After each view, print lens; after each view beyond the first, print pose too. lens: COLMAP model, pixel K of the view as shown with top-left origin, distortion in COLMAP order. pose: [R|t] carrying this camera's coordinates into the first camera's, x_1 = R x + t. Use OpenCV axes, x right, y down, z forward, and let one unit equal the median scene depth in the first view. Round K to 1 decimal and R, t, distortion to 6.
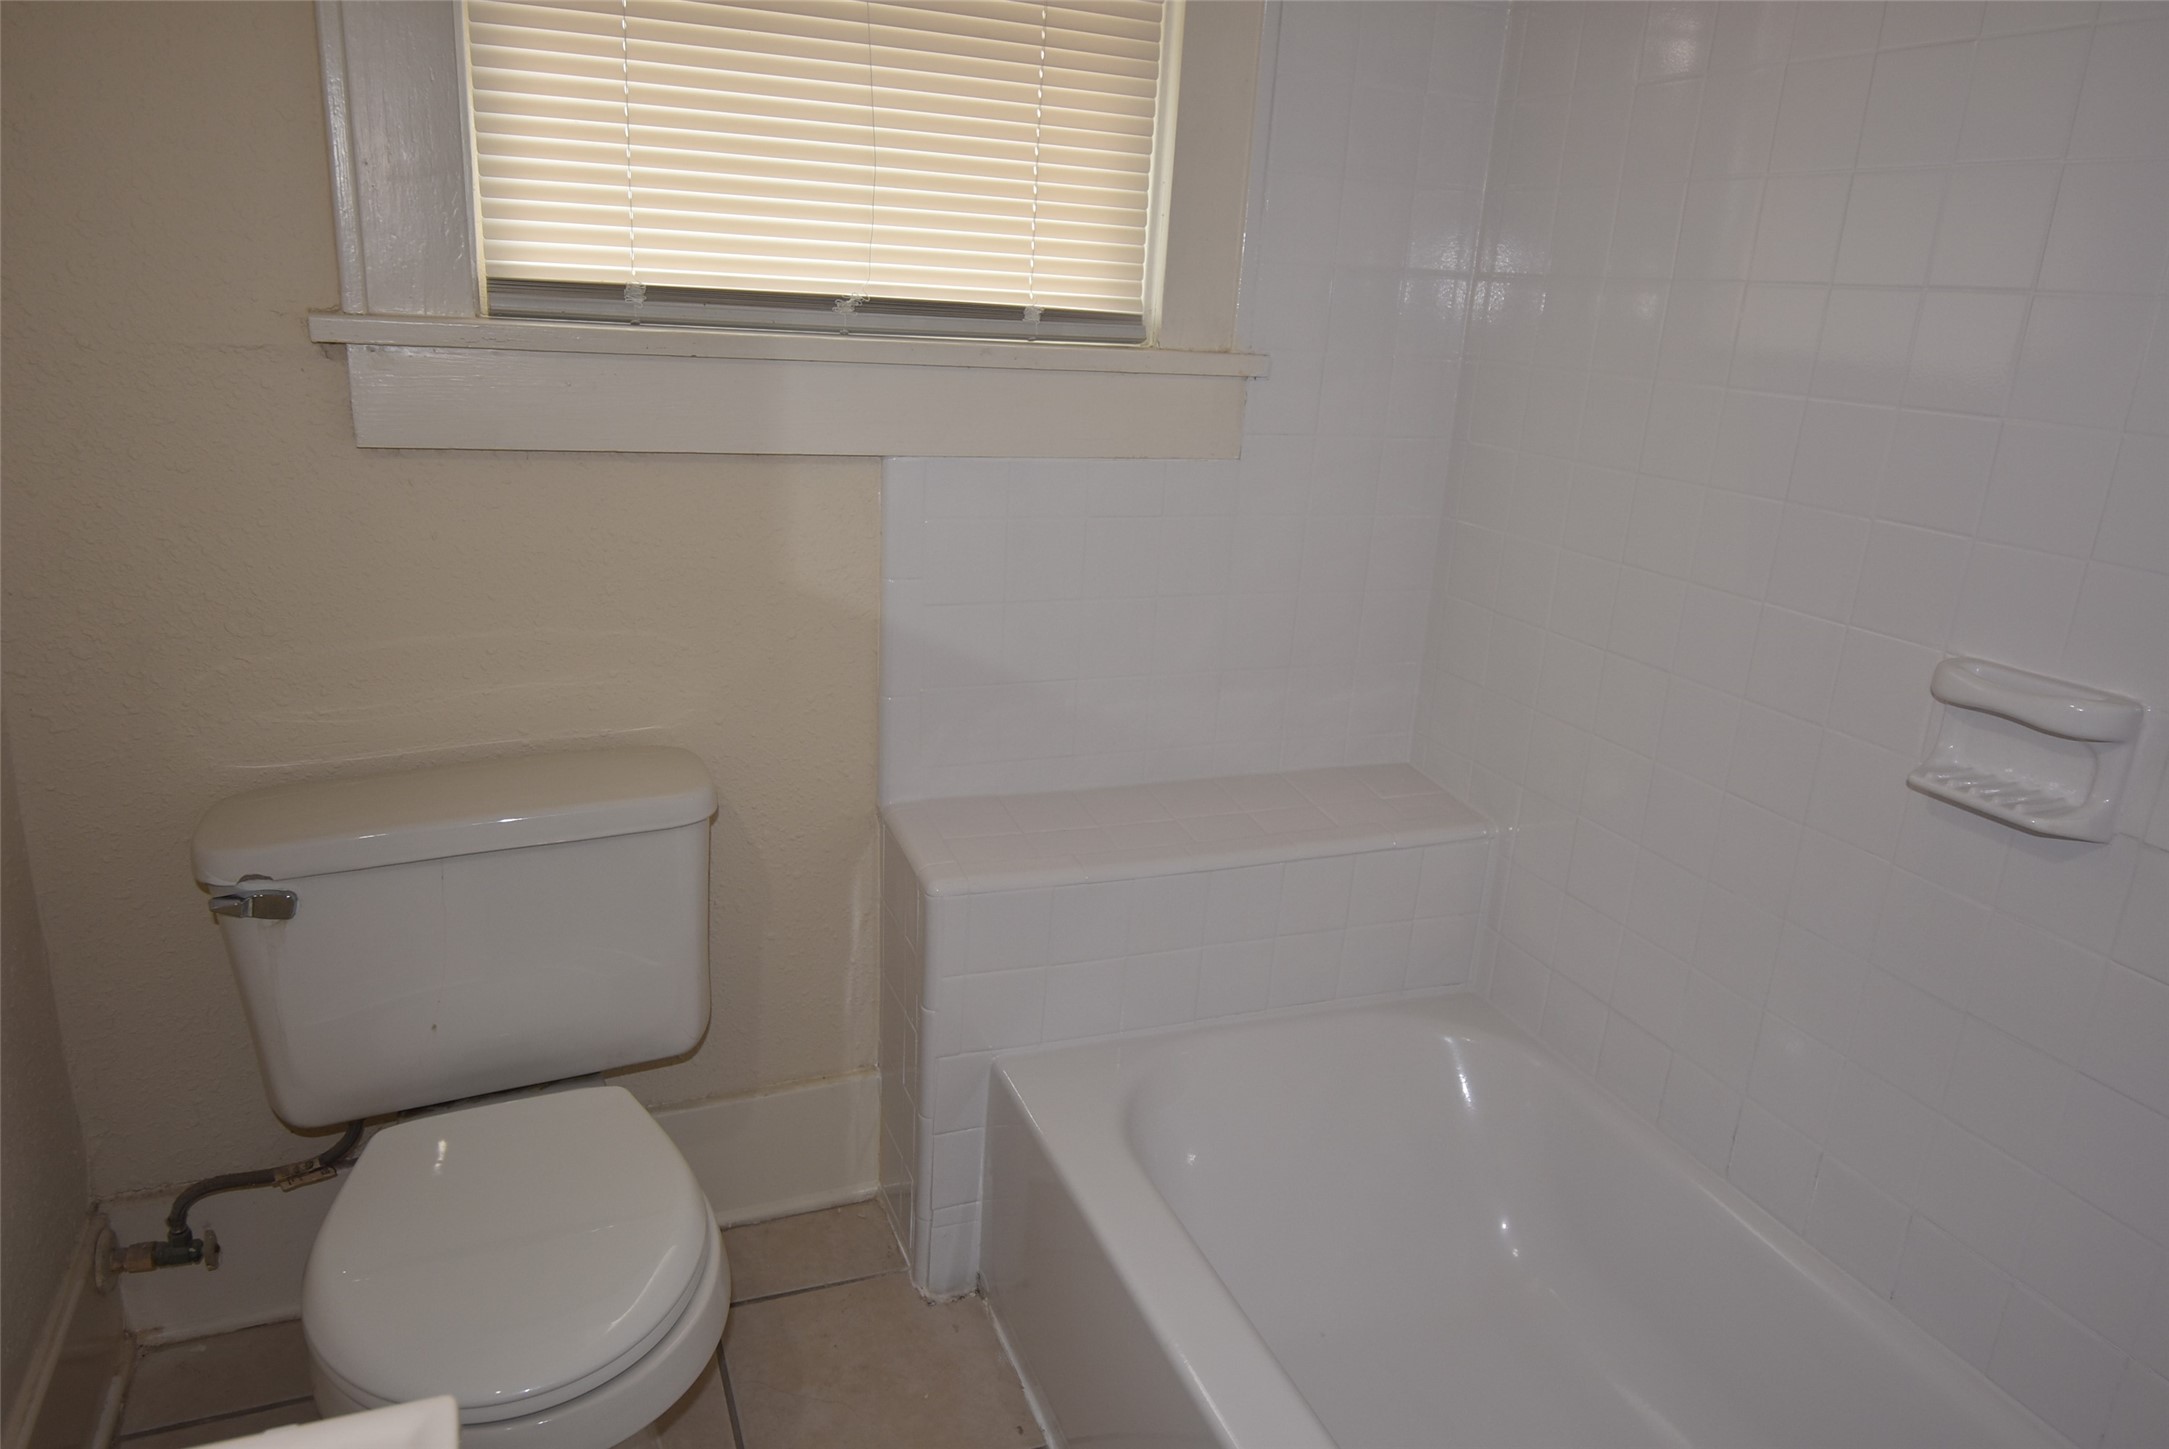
lens RADIAL K [[1452.2, 0, 1100.8], [0, 1452.2, 731.7], [0, 0, 1]] dist [0.056561, -0.063544]
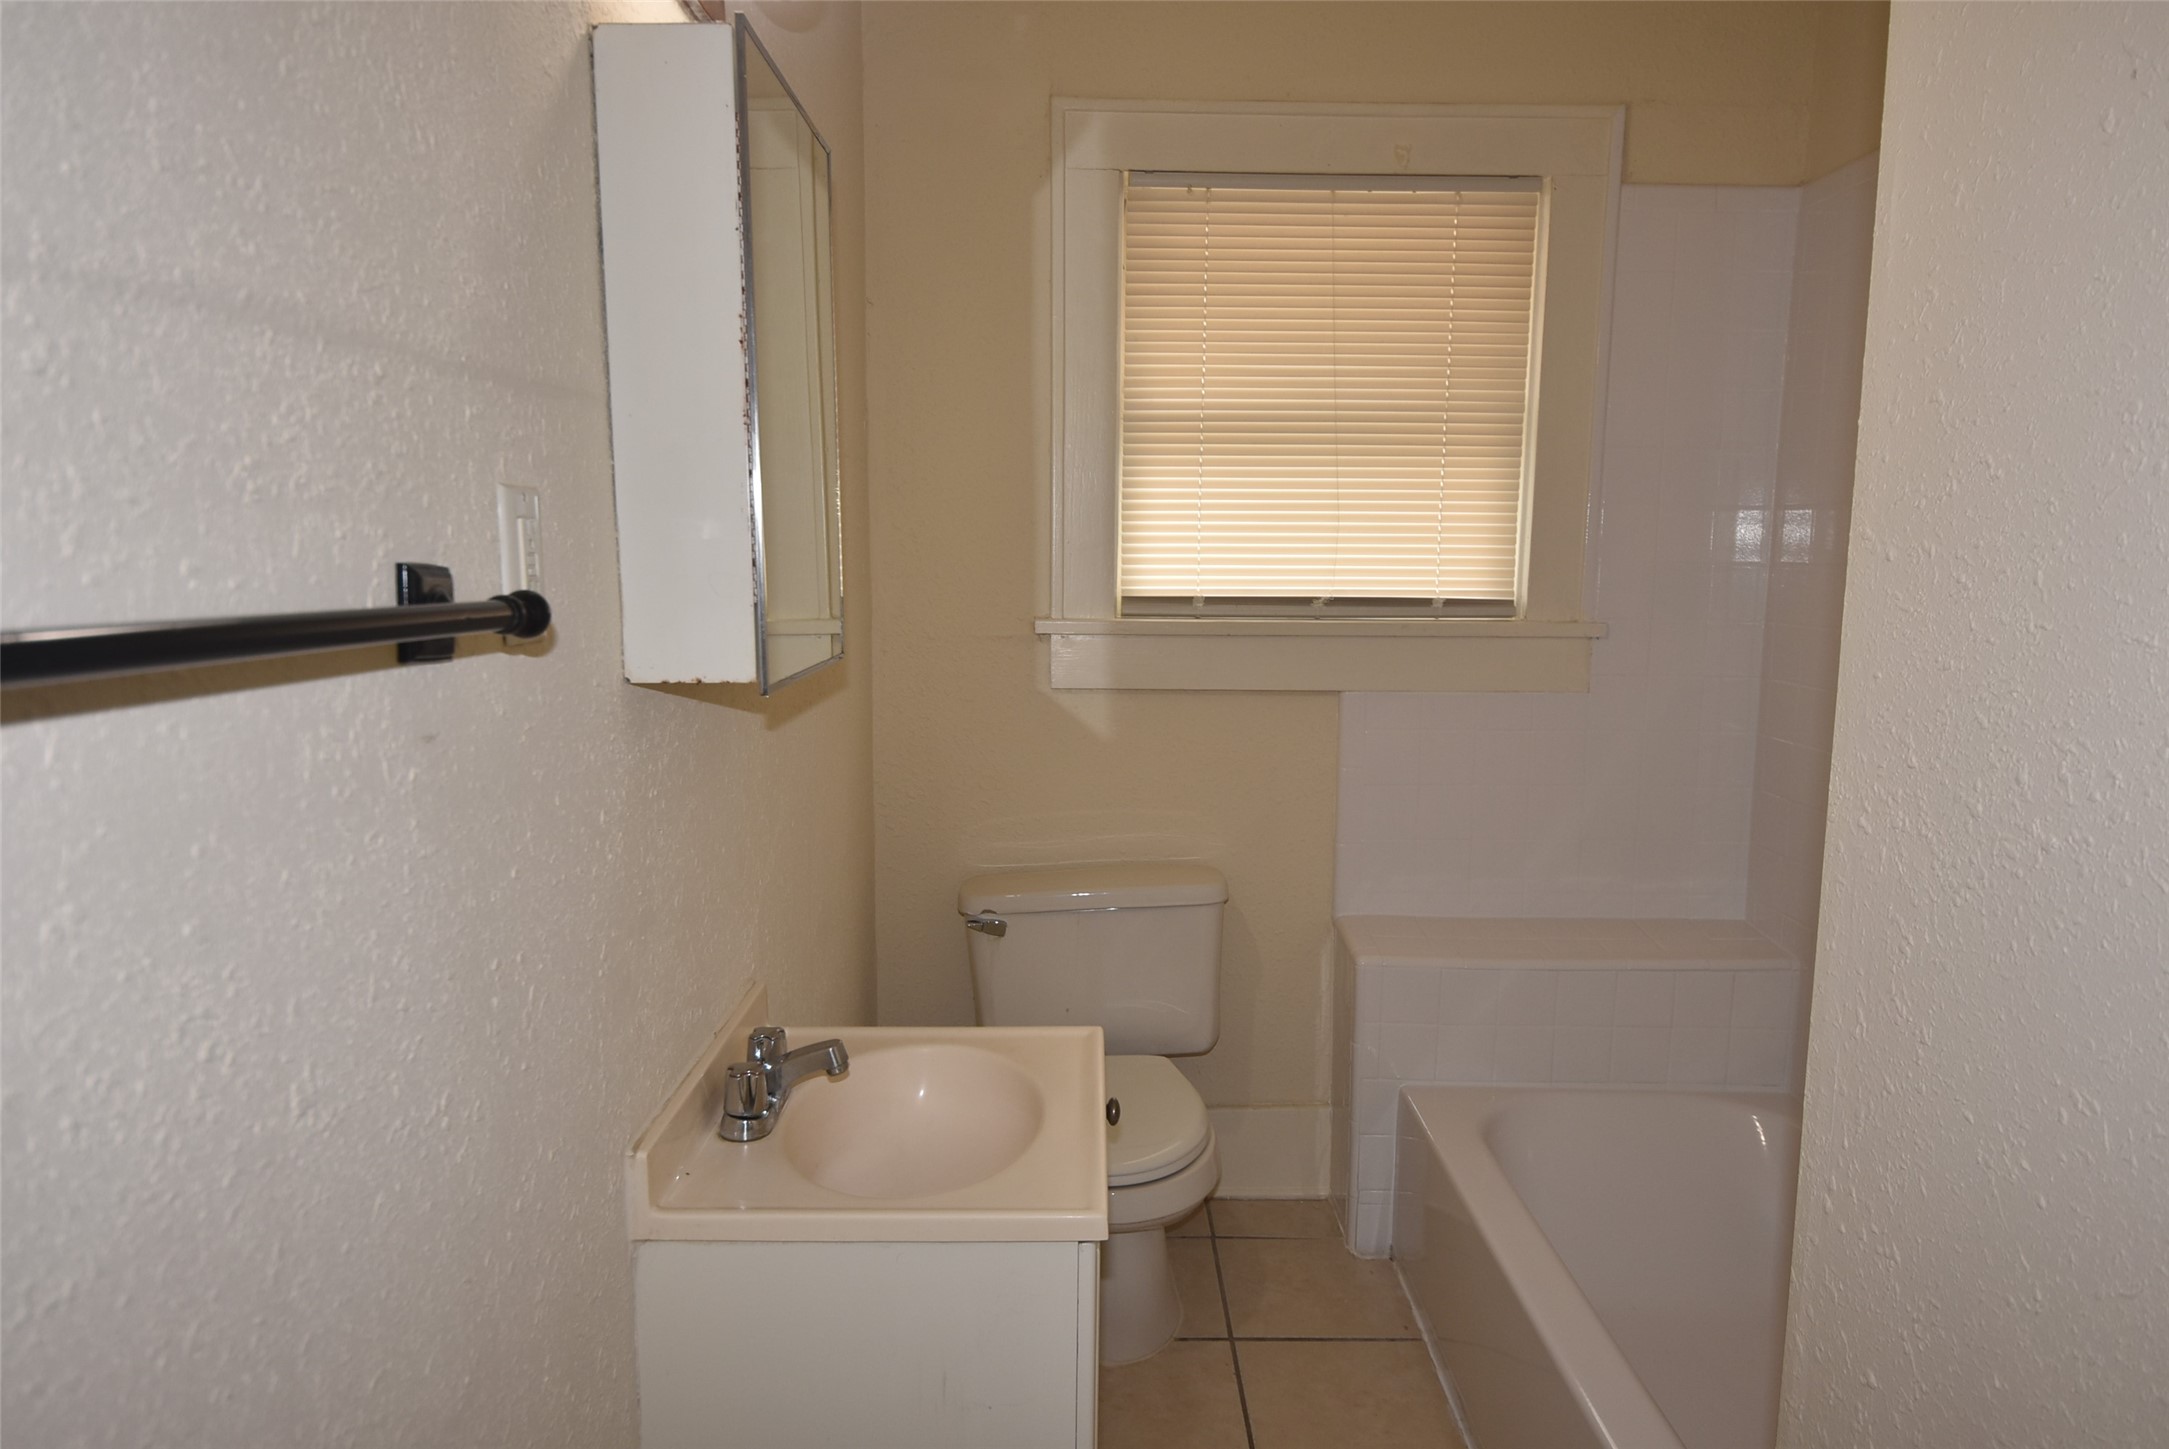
lens RADIAL K [[1452.2, 0, 1100.8], [0, 1452.2, 731.7], [0, 0, 1]] dist [0.056561, -0.063544]
pose [[0.928965, -0.004973, -0.370134, 0.202298], [-0.065628, 0.981857, -0.177903, 0.160223], [0.364304, 0.189557, 0.911784, -0.560232]]
